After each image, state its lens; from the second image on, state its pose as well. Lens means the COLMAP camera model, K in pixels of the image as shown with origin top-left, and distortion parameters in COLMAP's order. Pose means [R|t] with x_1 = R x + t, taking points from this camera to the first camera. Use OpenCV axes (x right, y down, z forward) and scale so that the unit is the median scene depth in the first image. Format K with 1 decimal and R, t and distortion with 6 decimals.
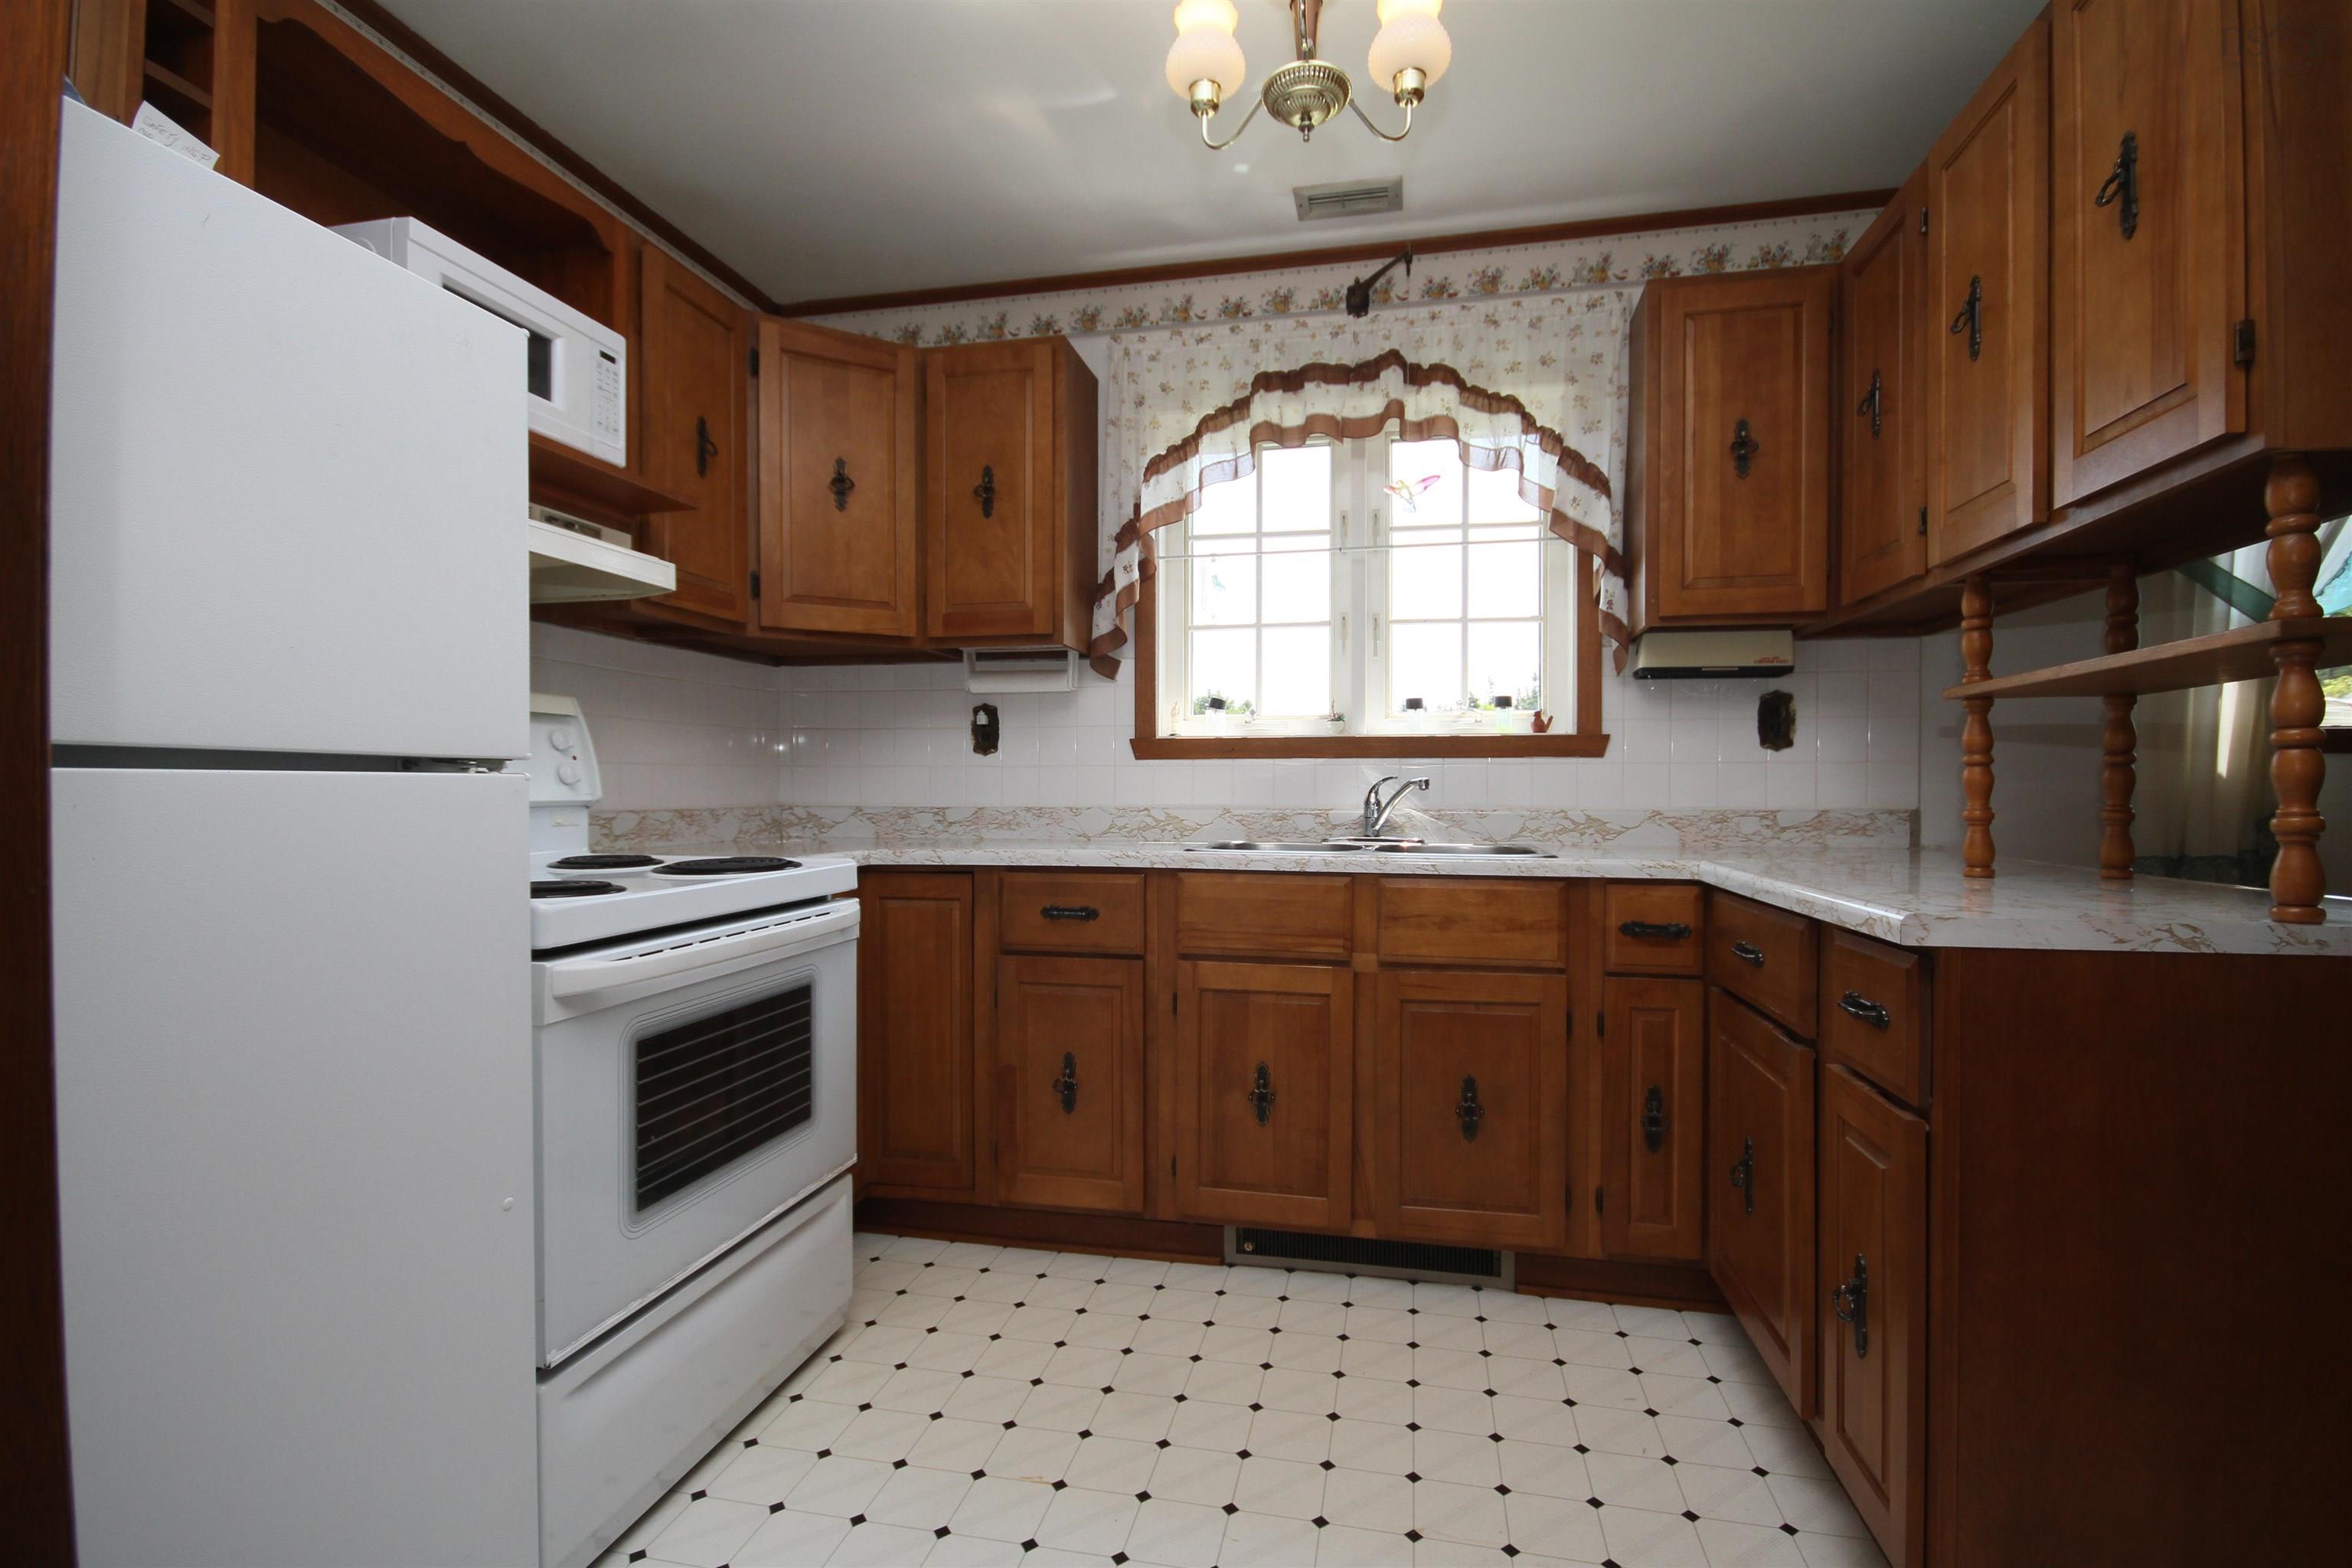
lens RADIAL K [[1056.1, 0, 1176.0], [0, 1056.1, 784.0], [0, 0, 1]] dist [0.000766, 0.000073]
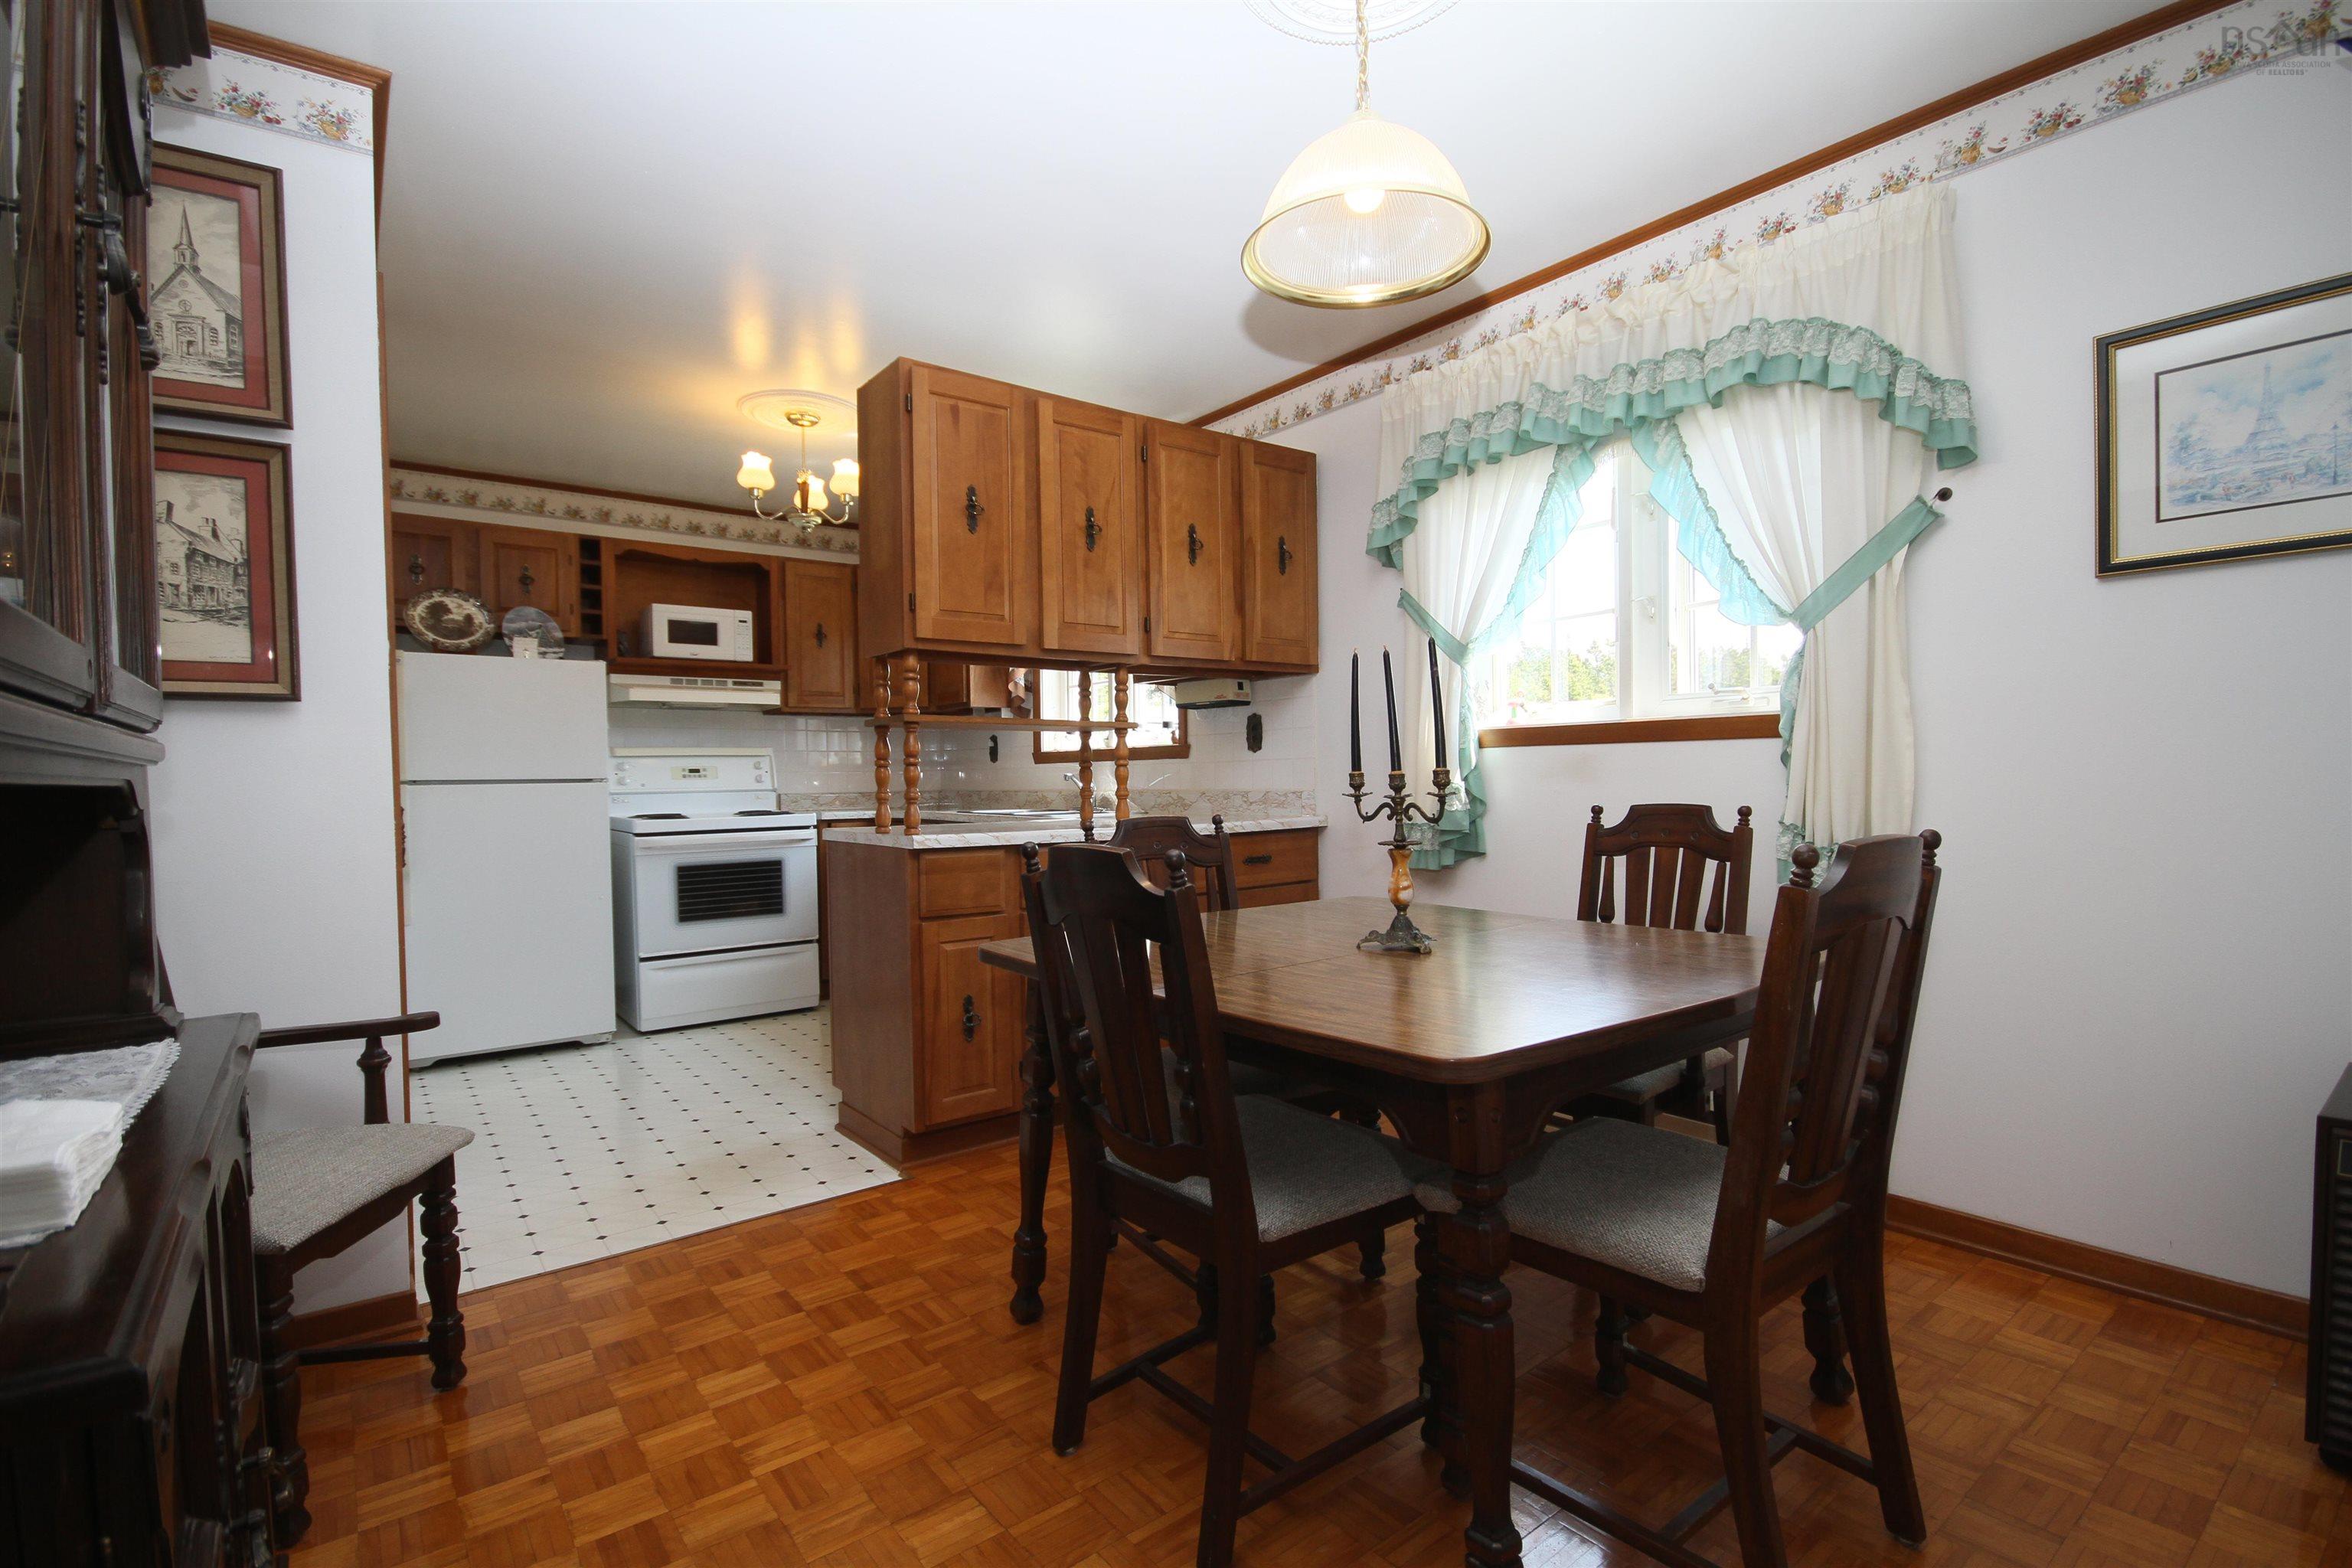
lens RADIAL K [[1099.2, 0, 1176.0], [0, 1099.2, 784.0], [0, 0, 1]] dist [0.049402, -0.031692]
pose [[0.767954, -0.010864, -0.640413, 0.622311], [0.021032, 0.999745, 0.008261, -0.000125], [0.640160, -0.019813, 0.767986, -0.131897]]
